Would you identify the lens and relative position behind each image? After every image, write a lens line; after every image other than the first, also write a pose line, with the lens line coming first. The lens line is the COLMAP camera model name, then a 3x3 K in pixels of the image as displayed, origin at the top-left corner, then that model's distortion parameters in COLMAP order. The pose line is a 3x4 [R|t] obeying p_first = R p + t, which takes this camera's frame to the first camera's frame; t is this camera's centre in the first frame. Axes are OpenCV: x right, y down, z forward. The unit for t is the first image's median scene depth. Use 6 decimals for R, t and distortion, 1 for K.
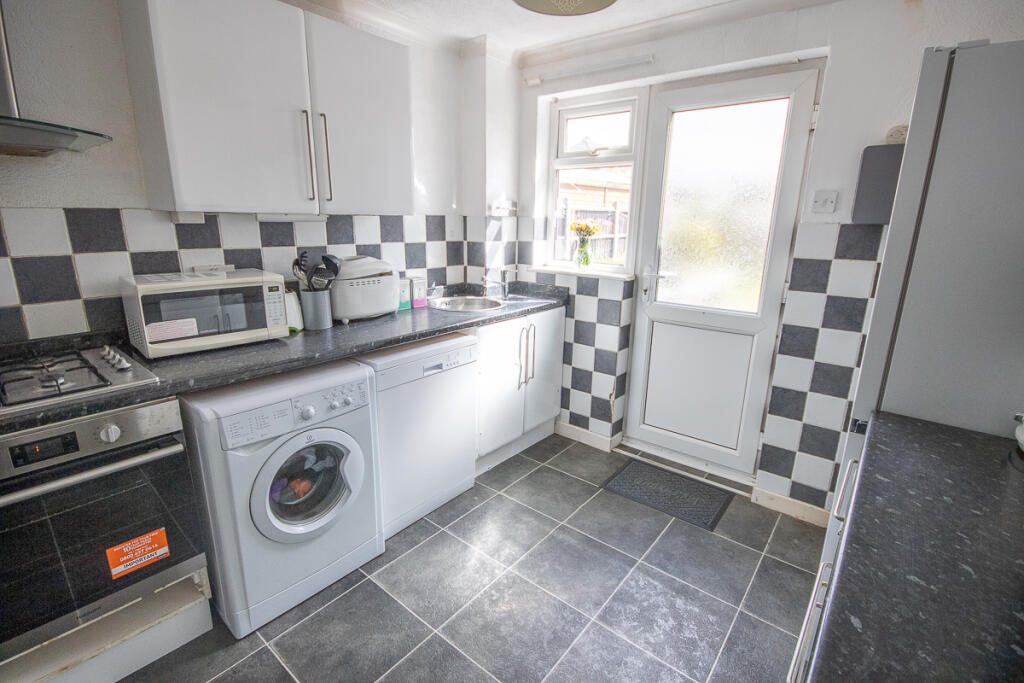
lens RADIAL K [[473.2, 0, 512.2], [0, 473.2, 344.8], [0, 0, 1]] dist [-0.003742, -0.000473]
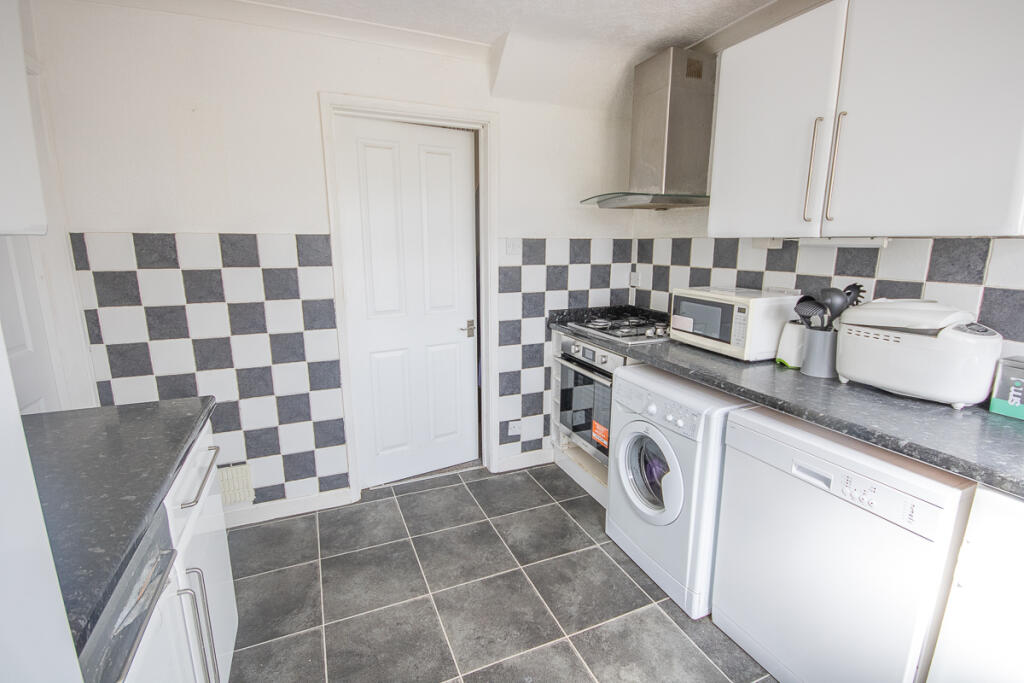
lens RADIAL K [[473.2, 0, 512.5], [0, 473.2, 338.2], [0, 0, 1]] dist [-0.003742, -0.000473]
pose [[-0.452999, 0.165059, -0.876098, 0.635290], [-0.239133, 0.924202, 0.297769, -0.250601], [0.858841, 0.344393, -0.379192, 0.986245]]
